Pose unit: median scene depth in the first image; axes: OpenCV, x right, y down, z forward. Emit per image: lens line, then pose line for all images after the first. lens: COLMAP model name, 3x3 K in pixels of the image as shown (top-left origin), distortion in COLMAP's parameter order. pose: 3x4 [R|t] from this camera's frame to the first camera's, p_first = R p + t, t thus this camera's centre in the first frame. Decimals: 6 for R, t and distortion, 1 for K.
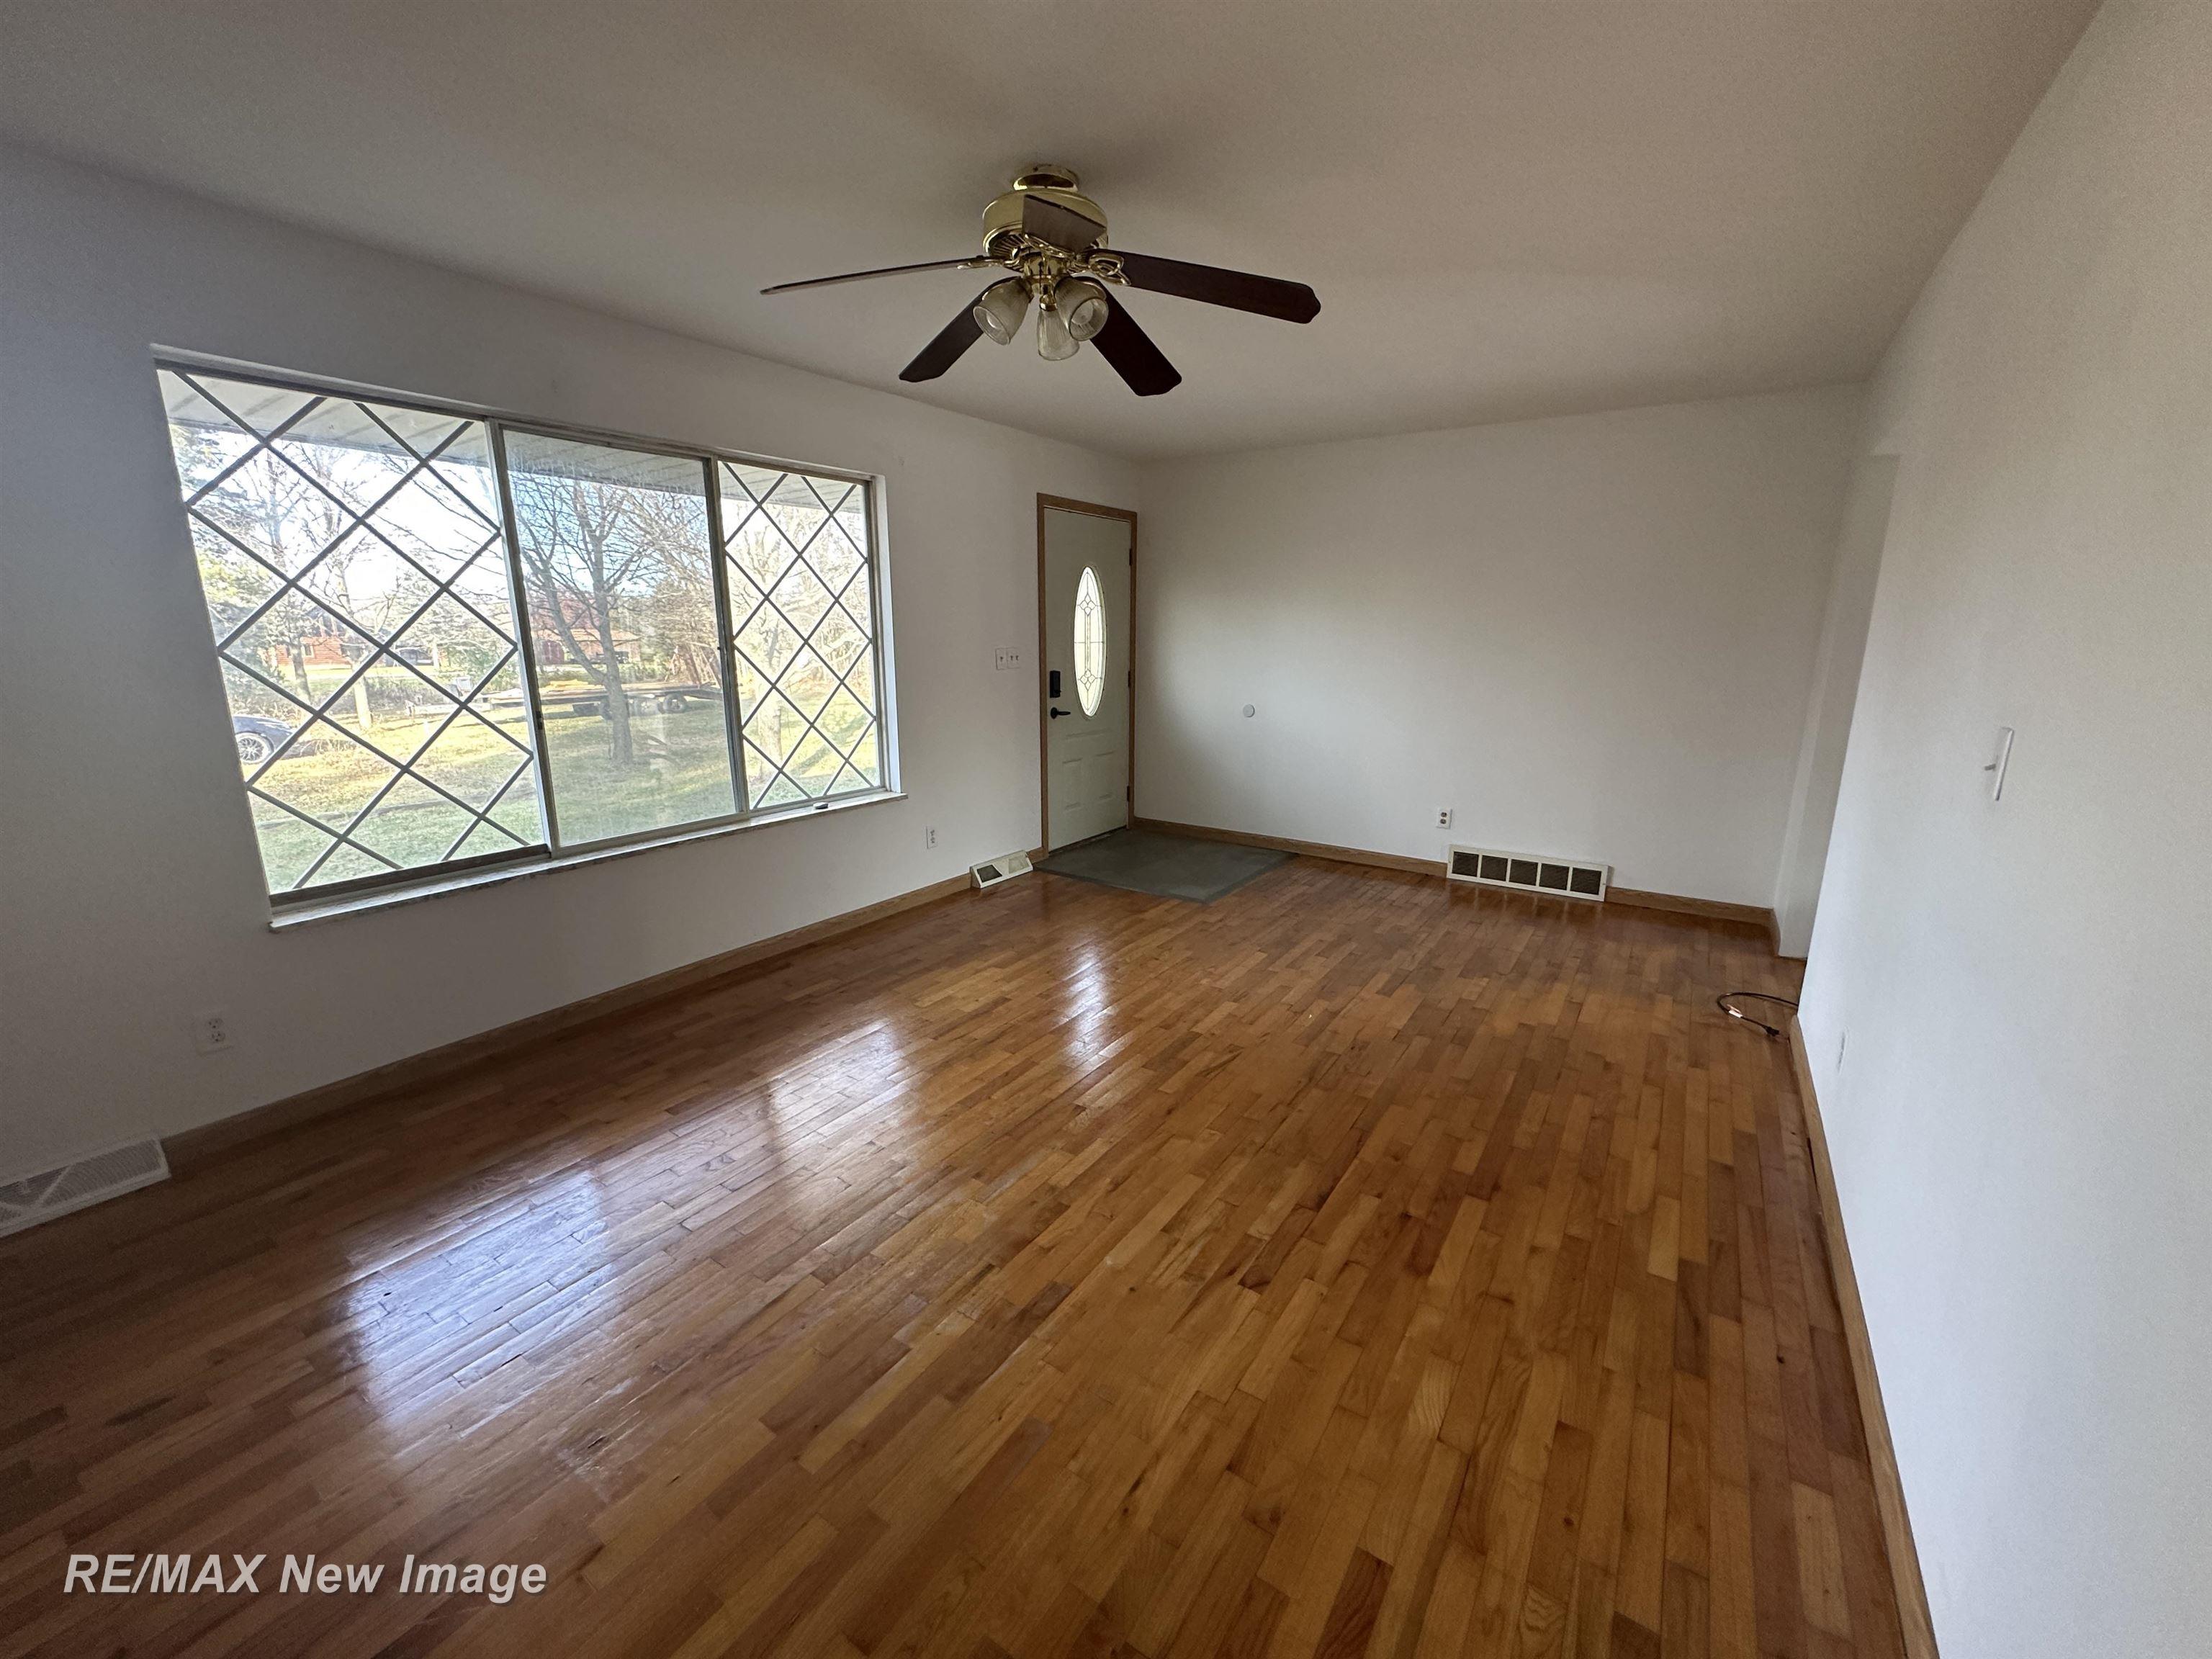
lens RADIAL K [[888.1, 0, 1109.4], [0, 888.1, 825.5], [0, 0, 1]] dist [-0.004349, -0.000069]
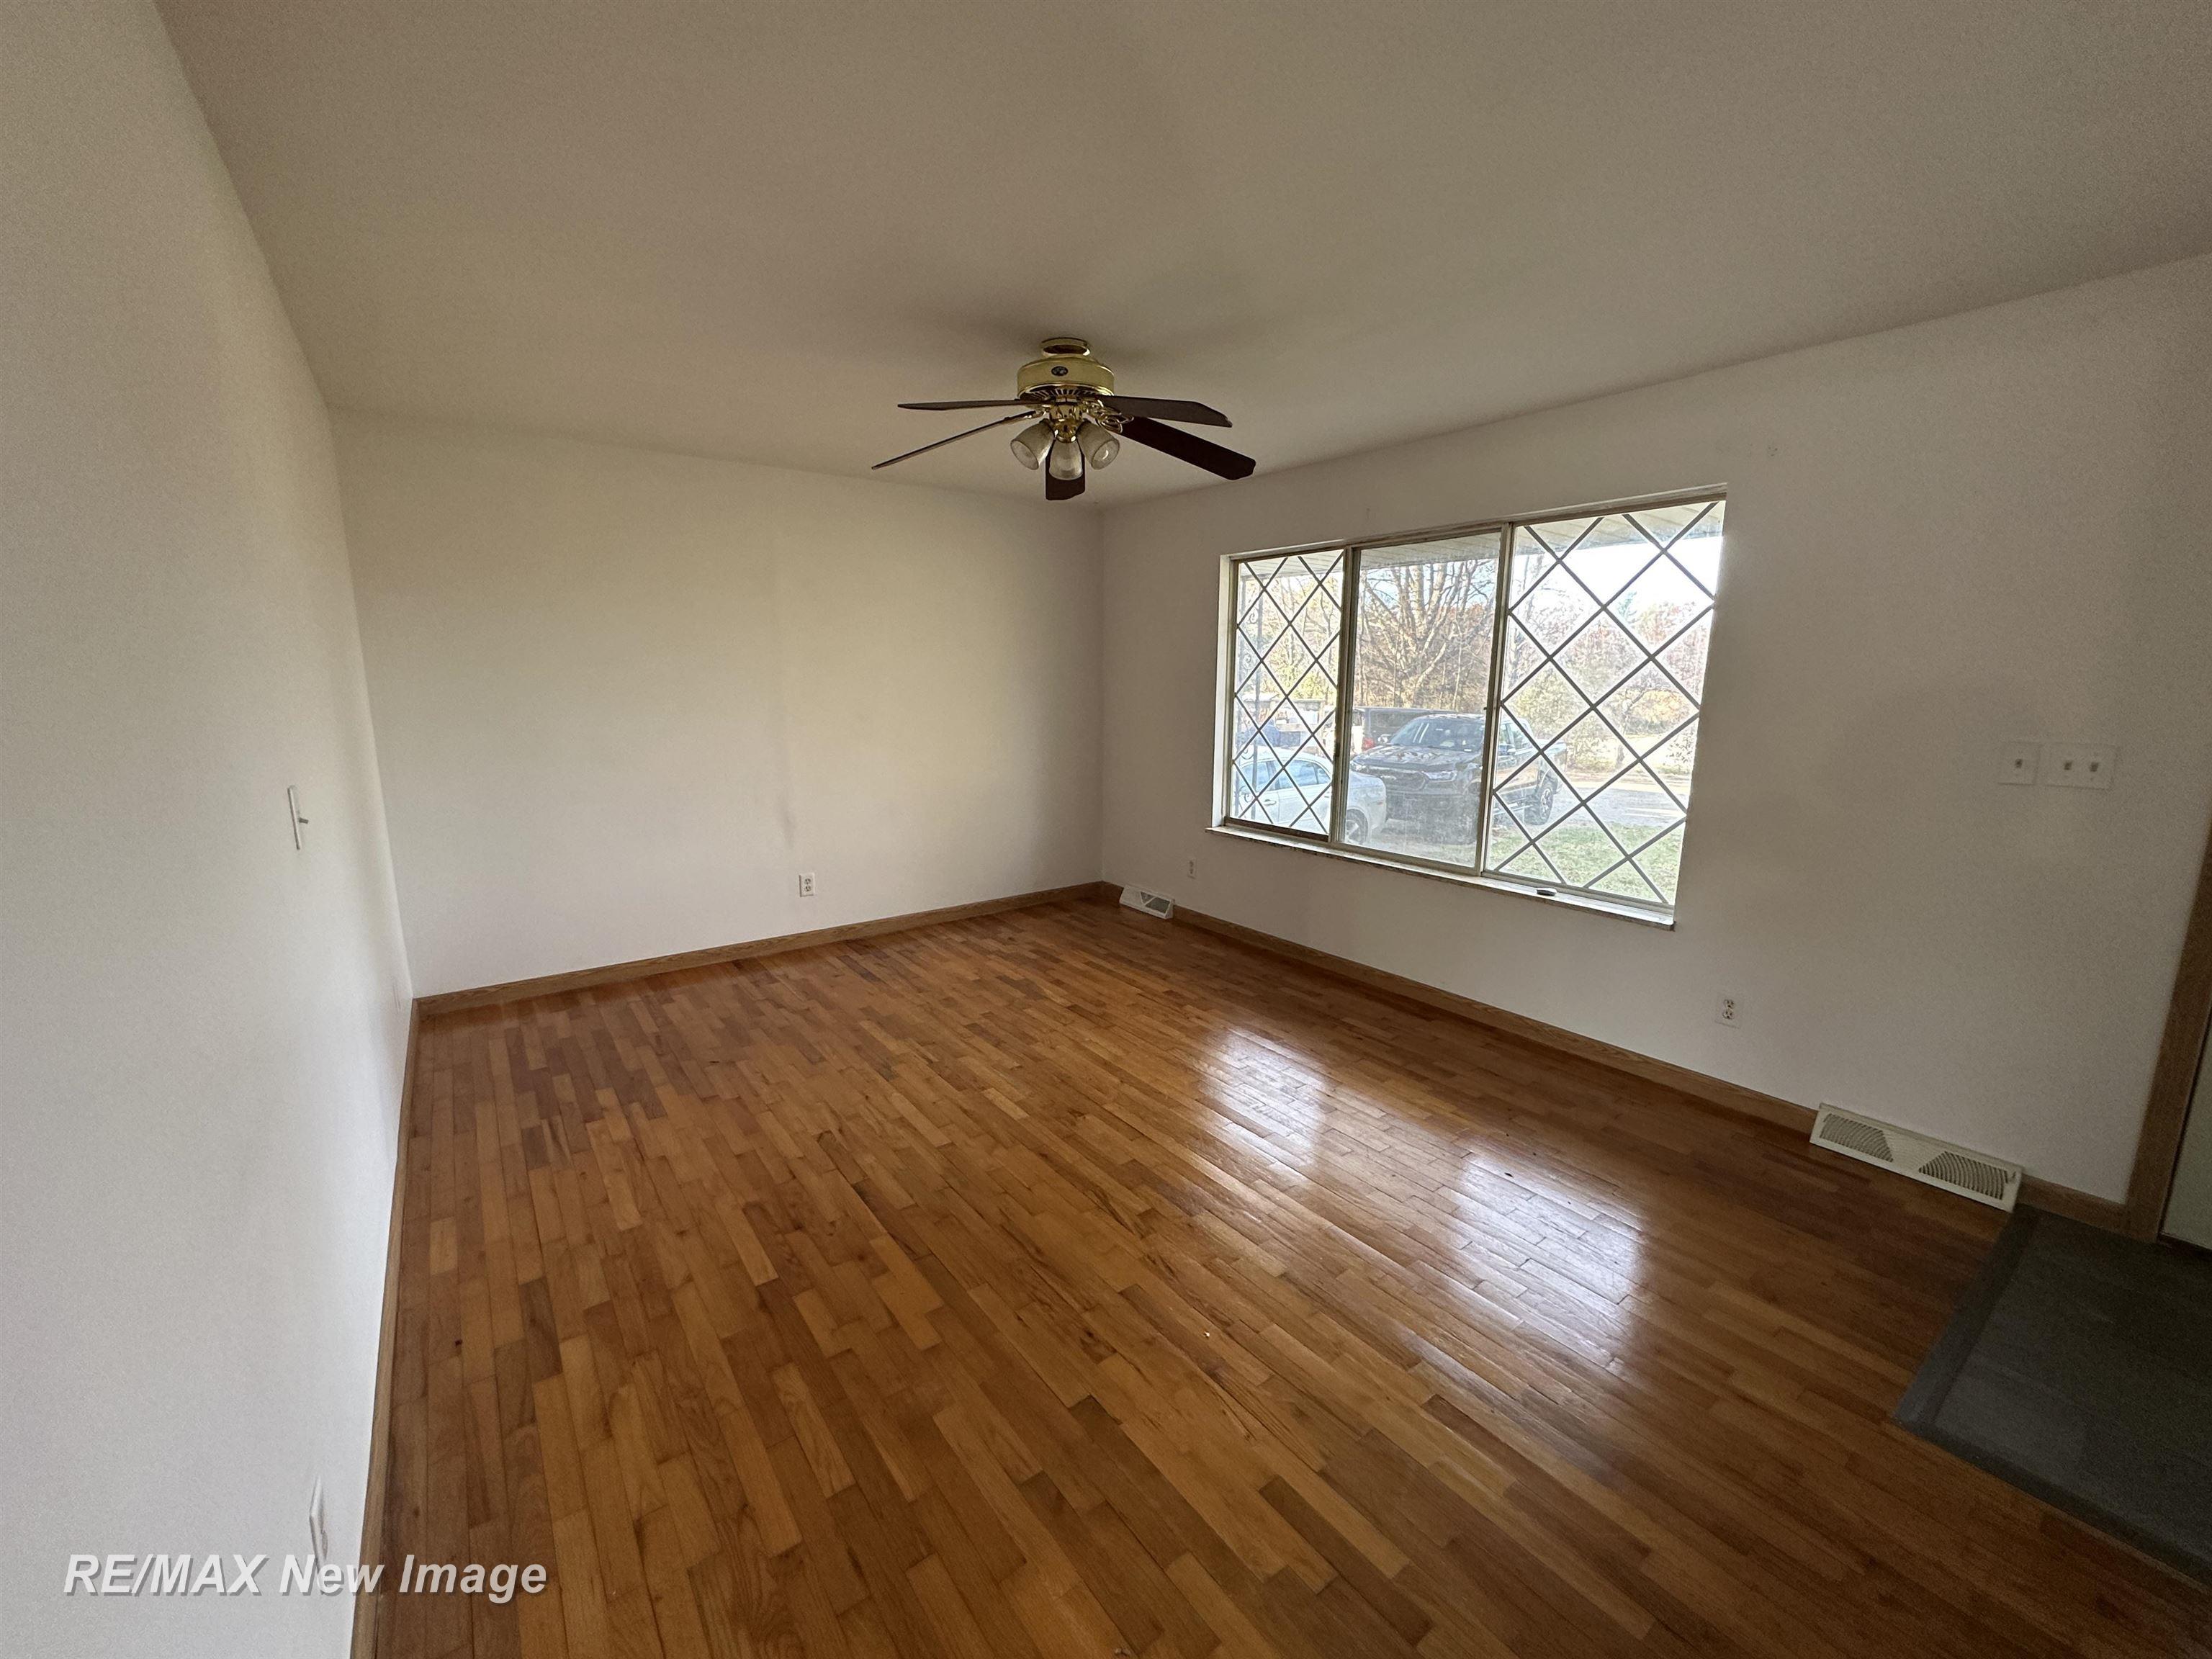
lens RADIAL K [[888.1, 0, 1108.9], [0, 888.1, 834.6], [0, 0, 1]] dist [-0.004349, -0.000069]
pose [[-0.339437, 0.169329, -0.925262, 0.757037], [-0.210984, 0.944894, 0.250322, -0.247712], [0.916661, 0.280184, -0.285007, 1.018897]]
